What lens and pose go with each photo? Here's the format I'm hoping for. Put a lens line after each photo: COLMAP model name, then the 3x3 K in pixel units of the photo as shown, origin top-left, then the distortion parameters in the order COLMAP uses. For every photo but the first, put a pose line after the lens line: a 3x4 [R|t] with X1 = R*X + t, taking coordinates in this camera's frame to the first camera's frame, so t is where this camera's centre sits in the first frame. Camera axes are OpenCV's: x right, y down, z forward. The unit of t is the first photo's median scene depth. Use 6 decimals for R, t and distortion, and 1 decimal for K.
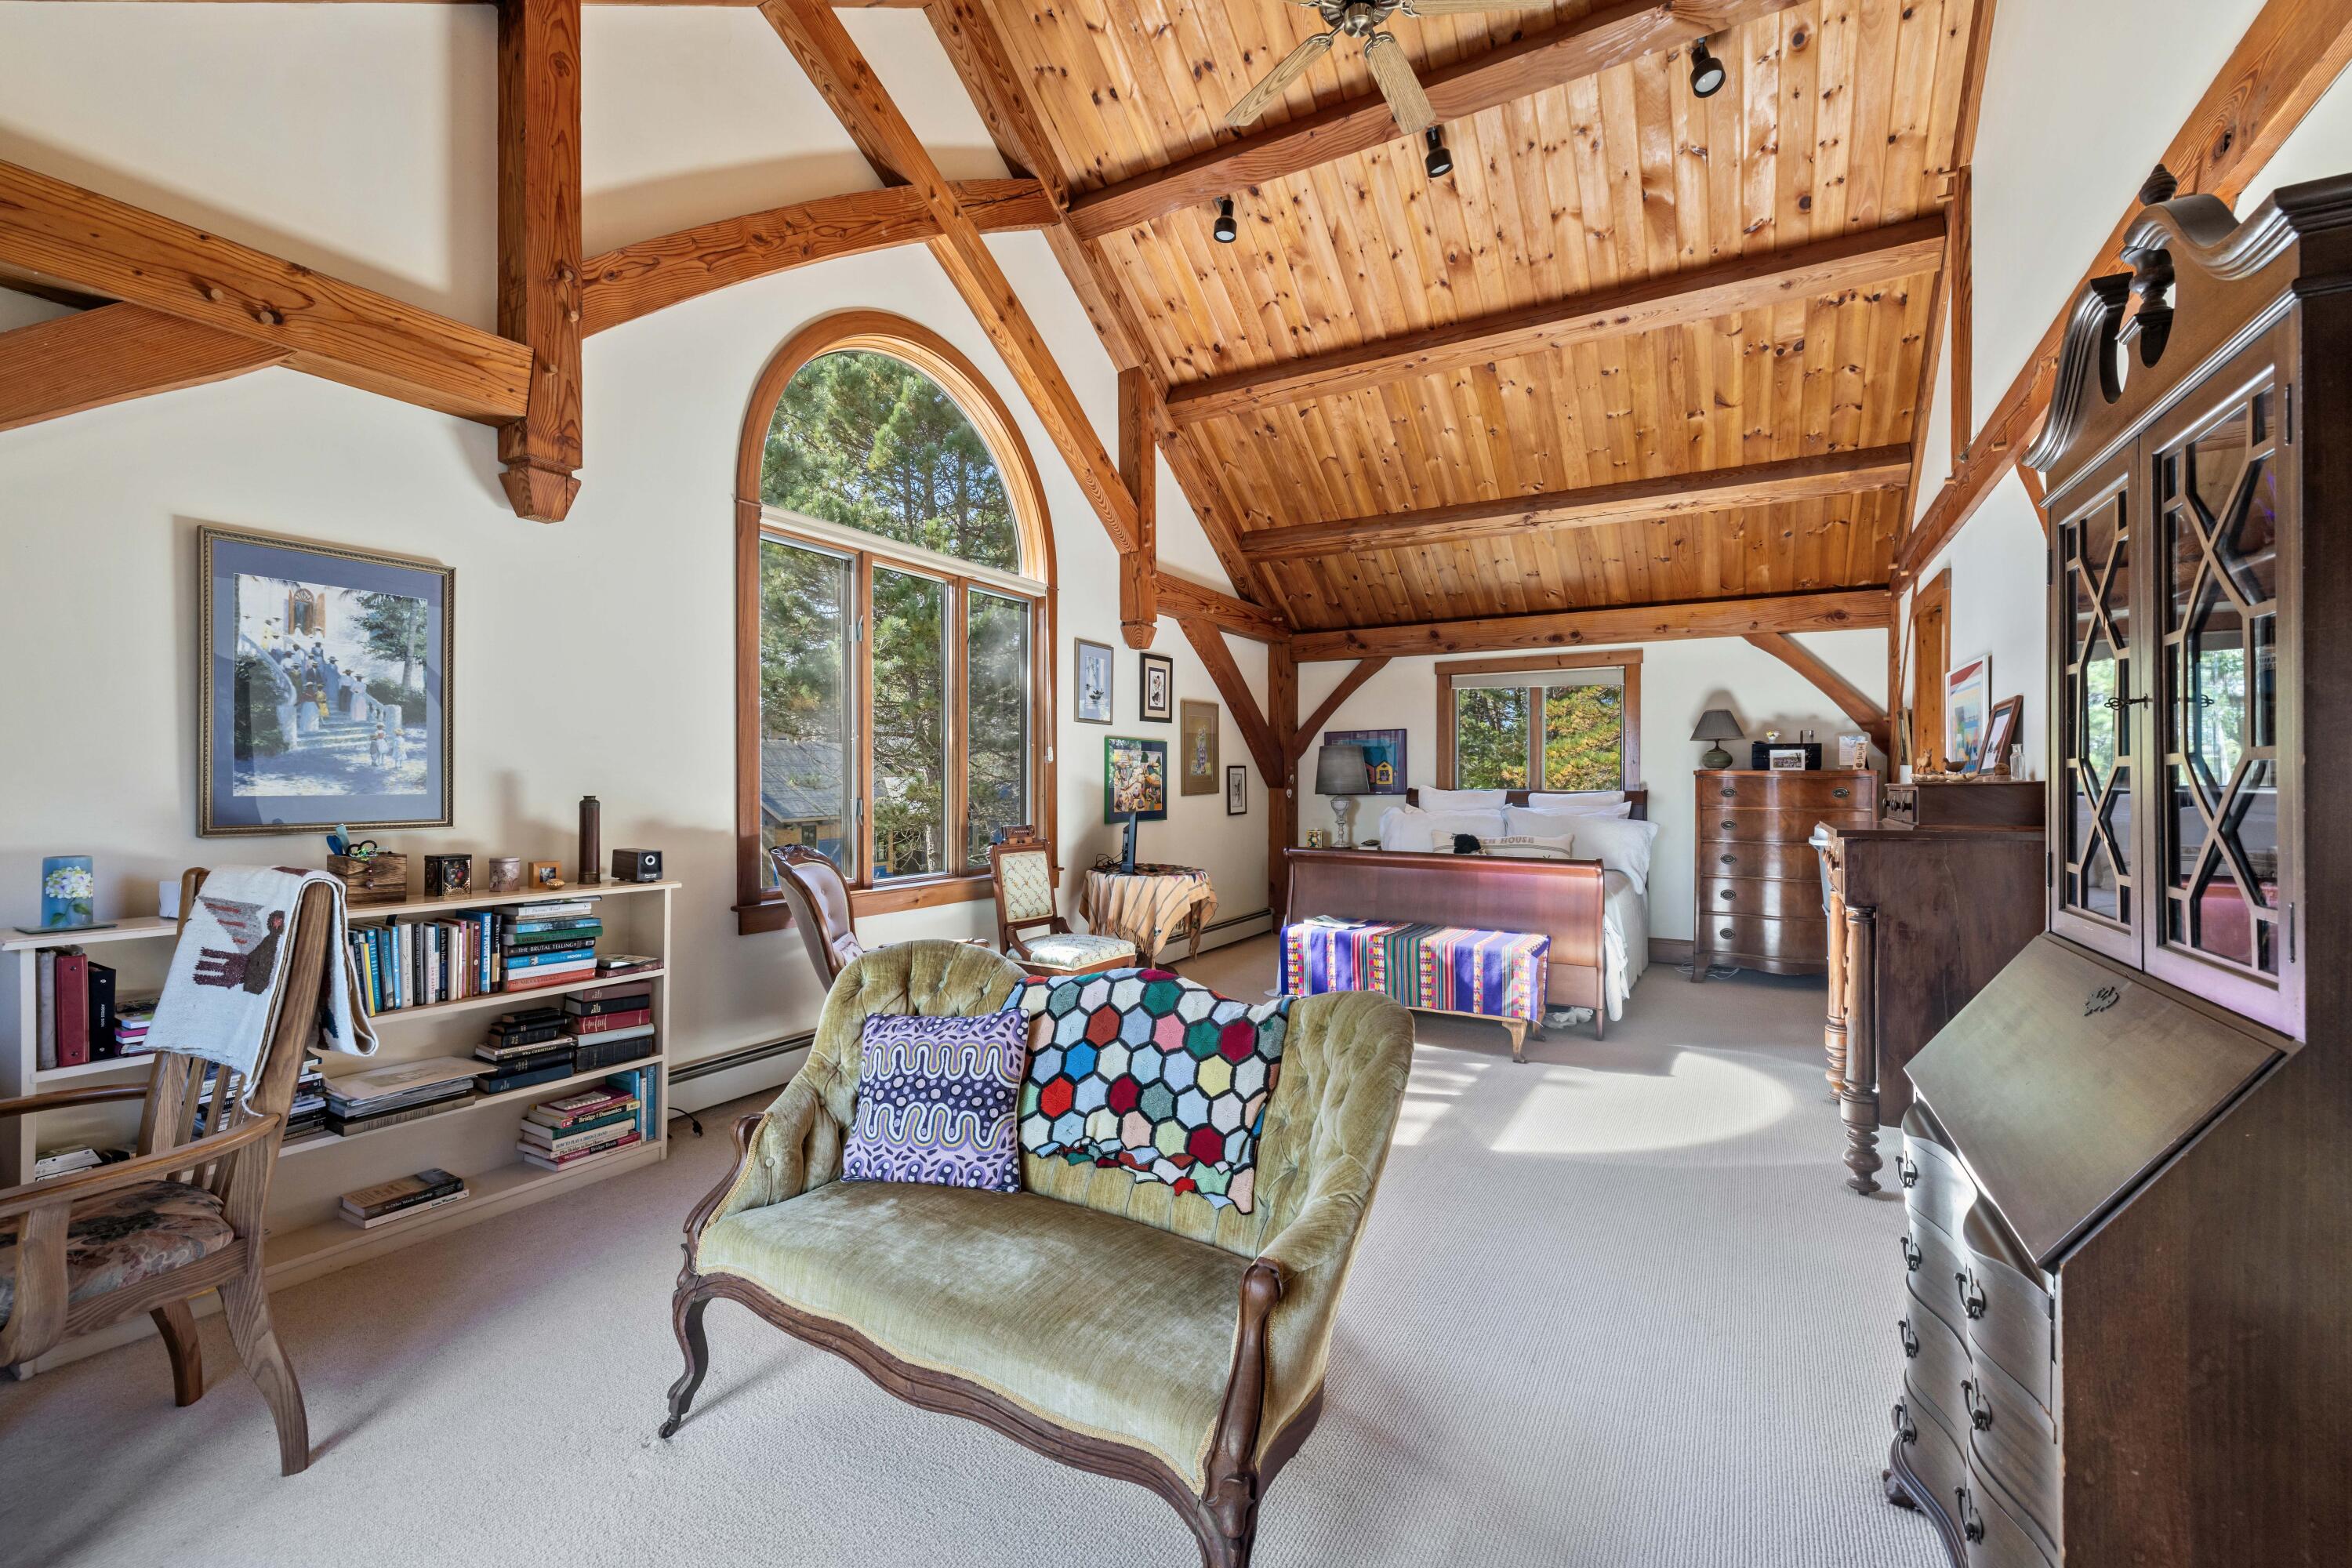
lens RADIAL K [[985.3, 0, 1175.4], [0, 985.3, 782.1], [0, 0, 1]] dist [-0.001017, 0.000147]
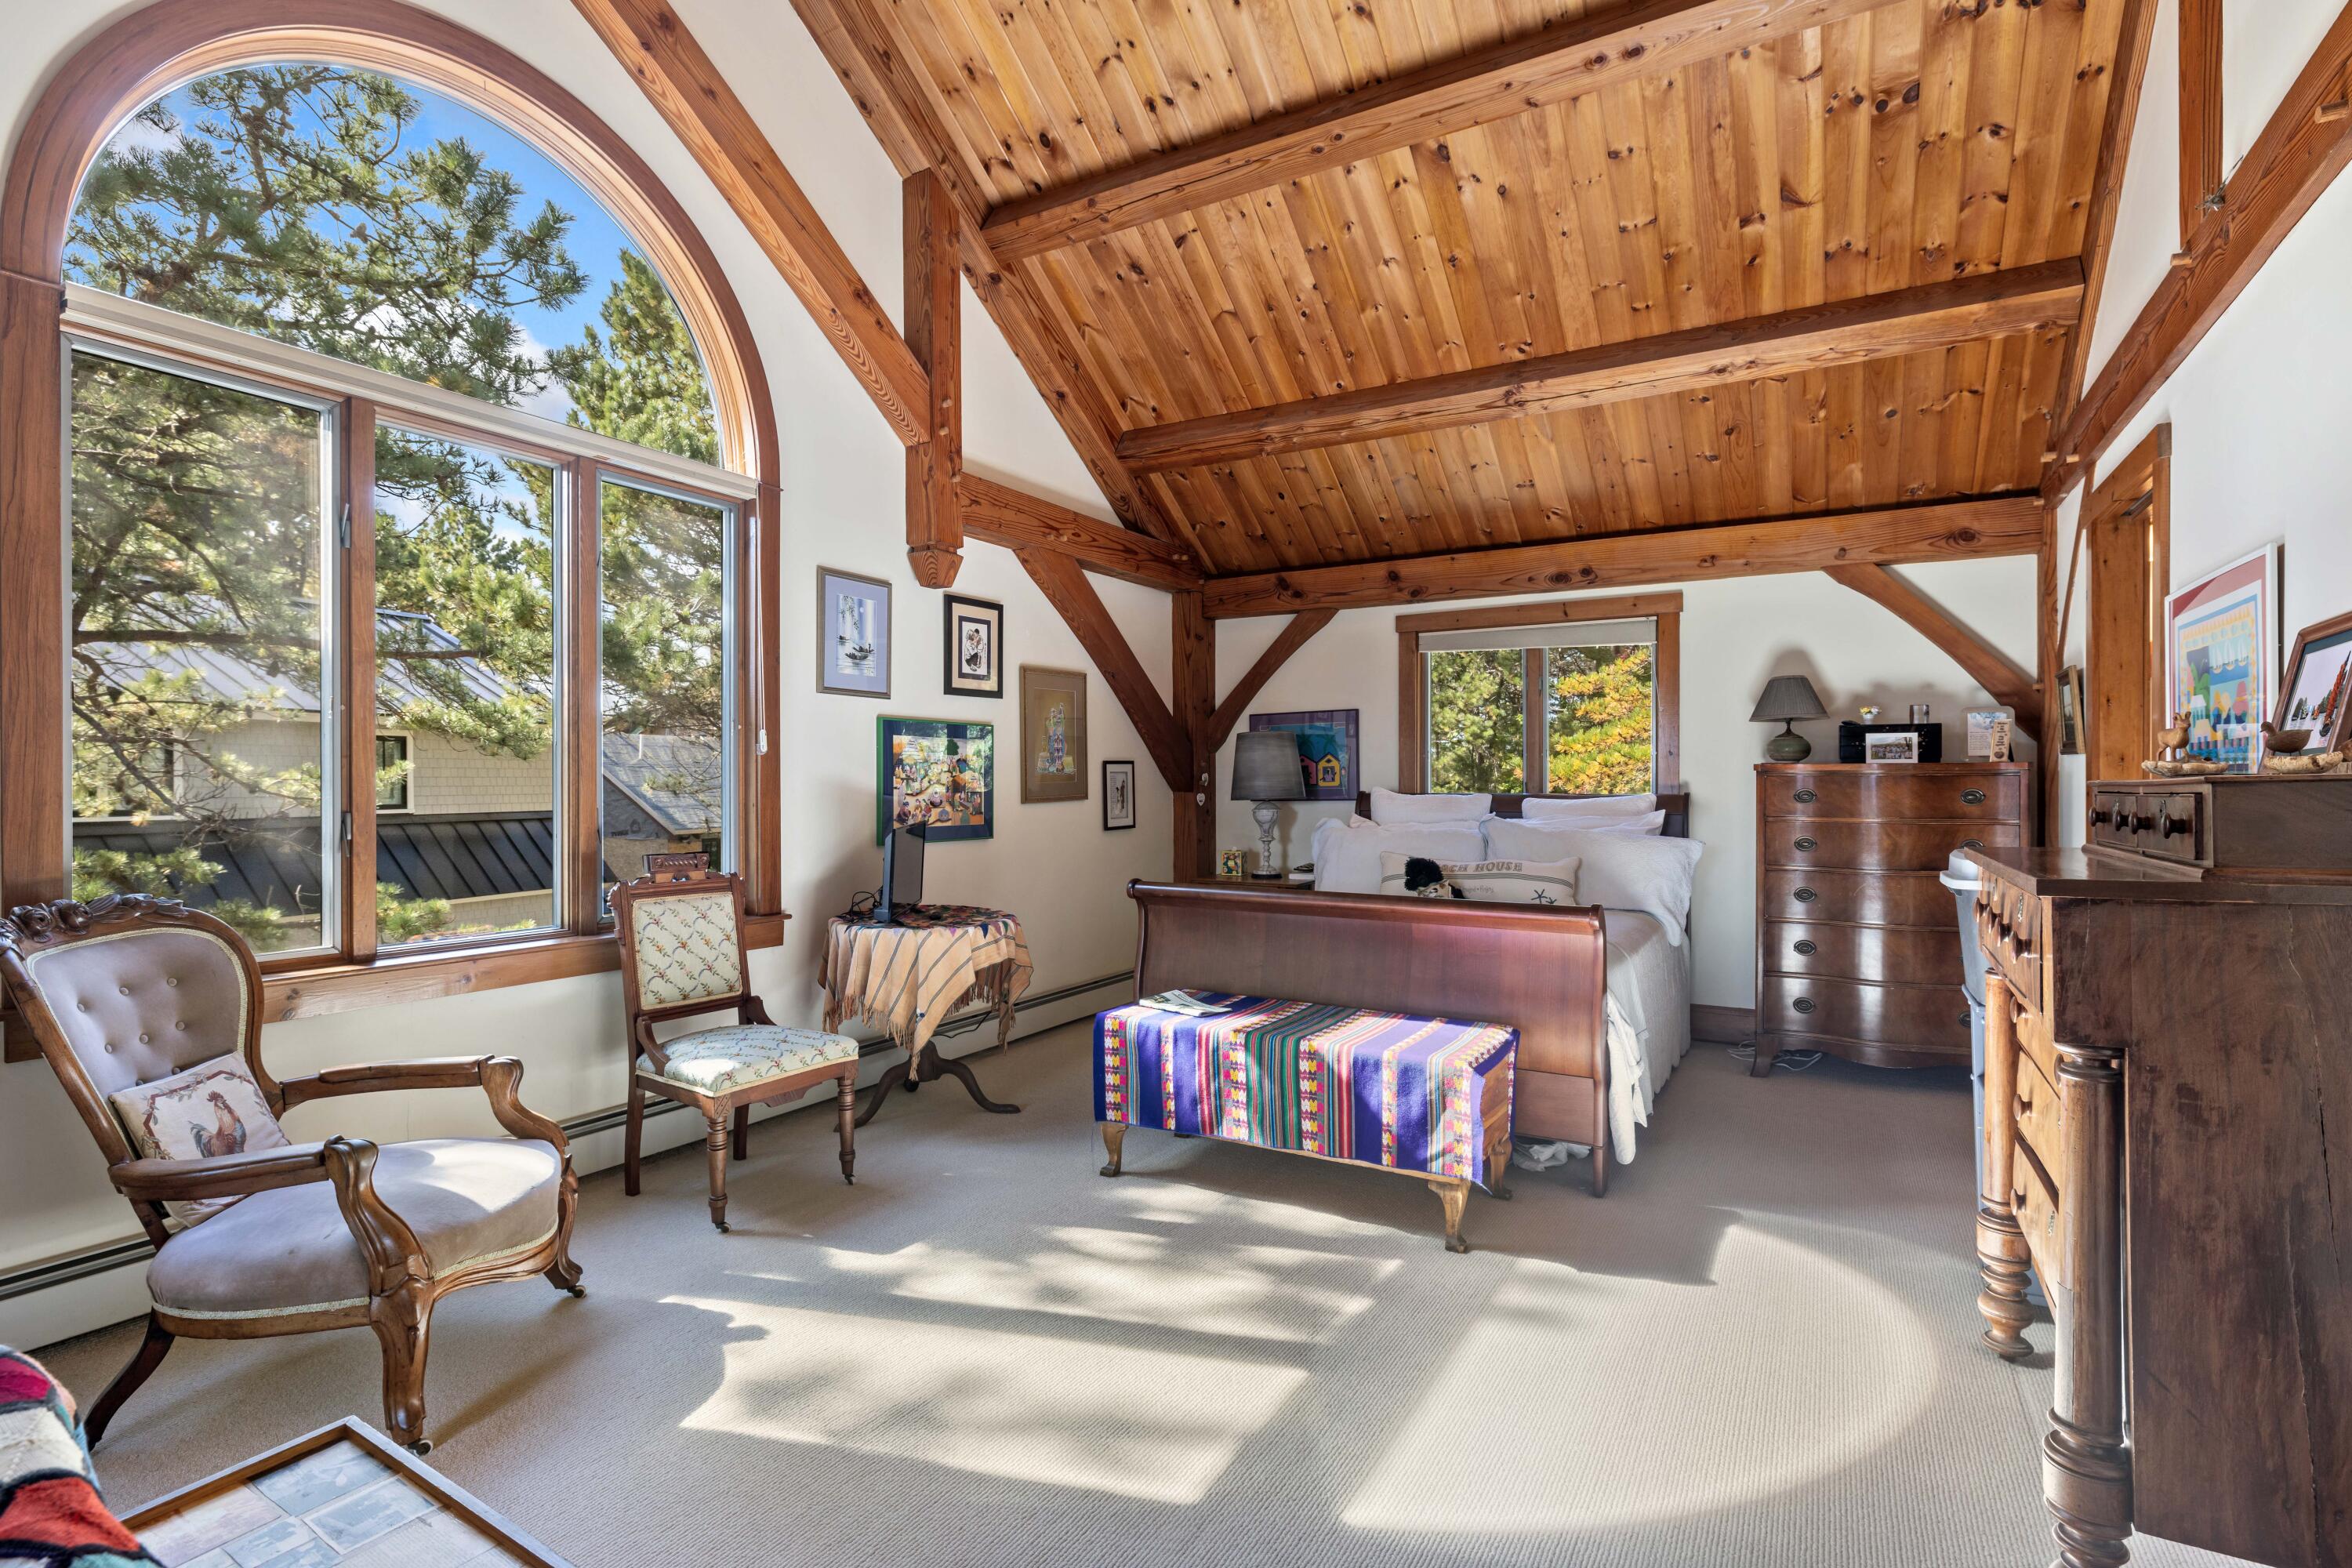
lens RADIAL K [[1133.4, 0, 1174.2], [0, 1133.4, 784.2], [0, 0, 1]] dist [-0.005865, 0.000695]
pose [[0.999992, -0.003105, 0.002343, 0.133364], [0.003108, 0.999995, -0.000920, 0.001685], [-0.002340, 0.000927, 0.999997, 0.235980]]
